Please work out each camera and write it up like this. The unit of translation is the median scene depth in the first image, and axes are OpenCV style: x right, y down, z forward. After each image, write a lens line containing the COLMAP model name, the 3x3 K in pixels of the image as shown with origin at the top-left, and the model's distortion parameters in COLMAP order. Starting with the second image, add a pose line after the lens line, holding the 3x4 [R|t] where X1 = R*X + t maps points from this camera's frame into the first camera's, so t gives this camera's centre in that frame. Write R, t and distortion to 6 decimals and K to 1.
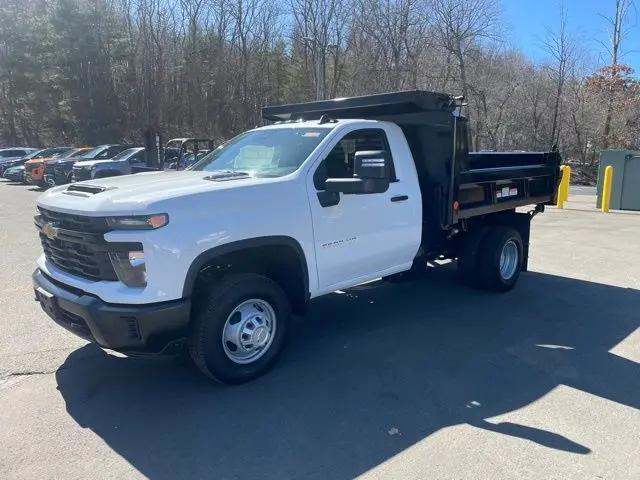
lens RADIAL K [[480.3, 0, 319.3], [0, 480.3, 233.5], [0, 0, 1]] dist [0.092599, -0.121865]
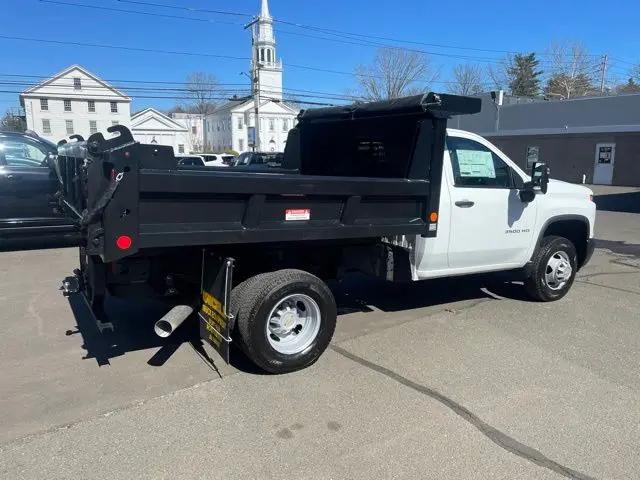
lens RADIAL K [[480.3, 0, 319.3], [0, 480.3, 233.5], [0, 0, 1]] dist [0.092599, -0.121865]
pose [[-0.975418, -0.064742, 0.210639, -0.063187], [0.002842, 0.952092, 0.305798, -0.400130], [-0.220346, 0.298880, -0.928503, 2.501064]]
